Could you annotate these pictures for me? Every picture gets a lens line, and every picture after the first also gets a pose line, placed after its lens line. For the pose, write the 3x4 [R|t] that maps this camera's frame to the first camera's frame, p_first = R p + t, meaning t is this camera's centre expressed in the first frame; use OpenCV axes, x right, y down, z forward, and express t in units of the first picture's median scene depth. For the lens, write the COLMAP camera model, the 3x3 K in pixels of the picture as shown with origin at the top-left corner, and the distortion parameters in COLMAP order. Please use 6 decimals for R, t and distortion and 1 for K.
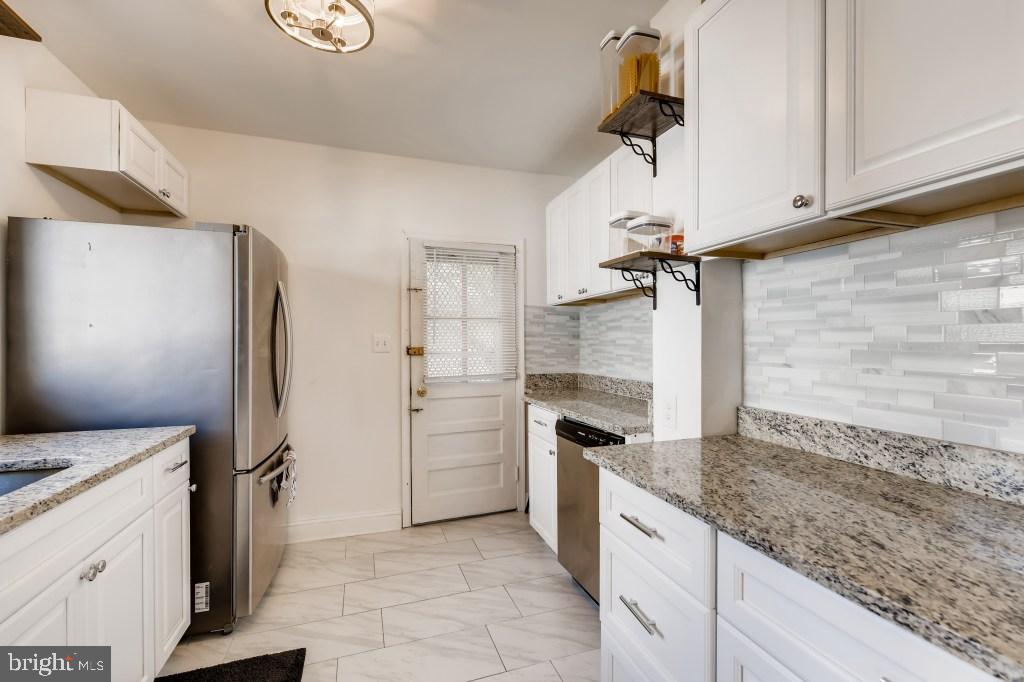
lens RADIAL K [[443.8, 0, 512.0], [0, 443.8, 341.0], [0, 0, 1]] dist [0.003164, 0.000323]
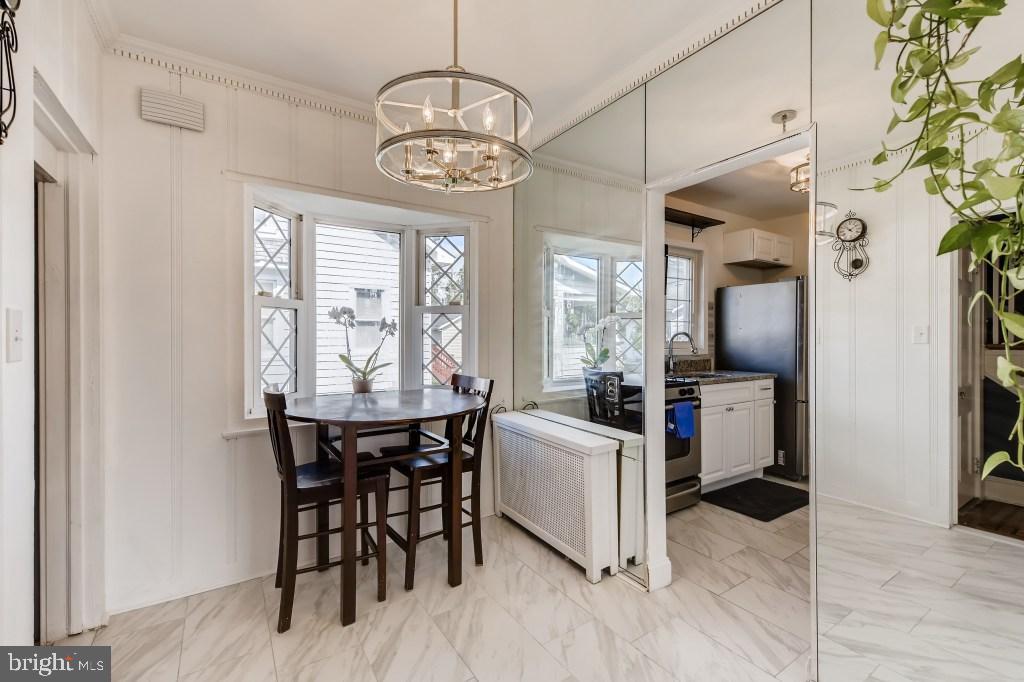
lens RADIAL K [[443.8, 0, 512.0], [0, 443.8, 341.0], [0, 0, 1]] dist [0.003164, 0.000323]
pose [[0.249080, 0.008250, -0.968448, 1.454812], [-0.007892, 0.999948, 0.006489, 0.040321], [0.968451, 0.006026, 0.249132, -1.077938]]
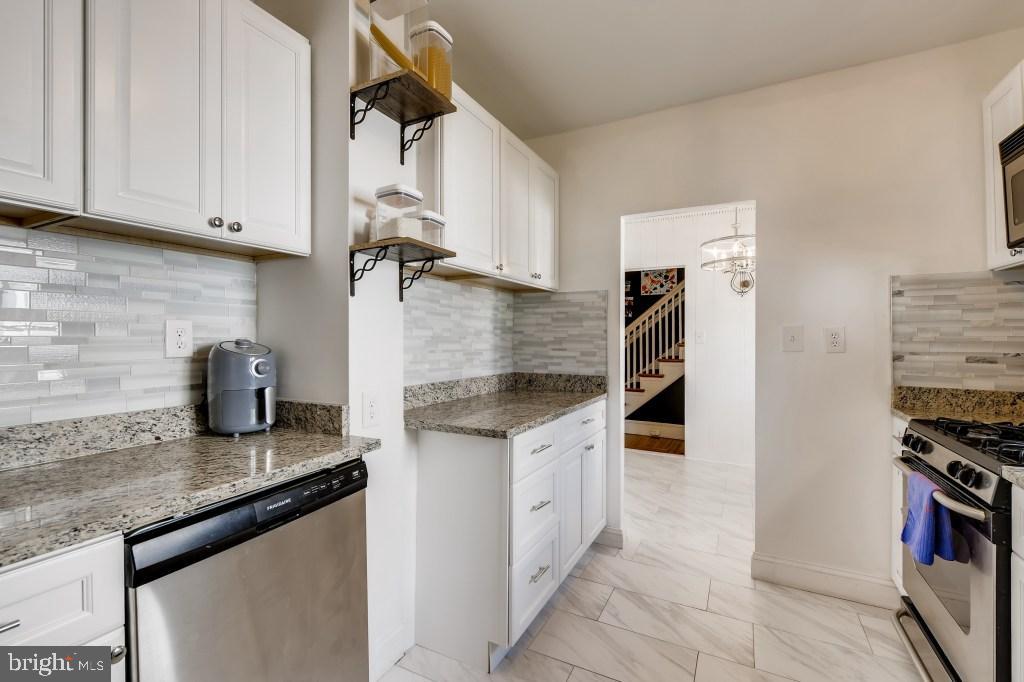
lens RADIAL K [[443.8, 0, 512.0], [0, 443.8, 341.0], [0, 0, 1]] dist [0.003164, 0.000323]
pose [[-0.688688, 0.002754, 0.725052, -0.685068], [0.004923, 0.999987, 0.000878, 0.022341], [-0.725041, 0.004174, -0.688693, 1.872121]]
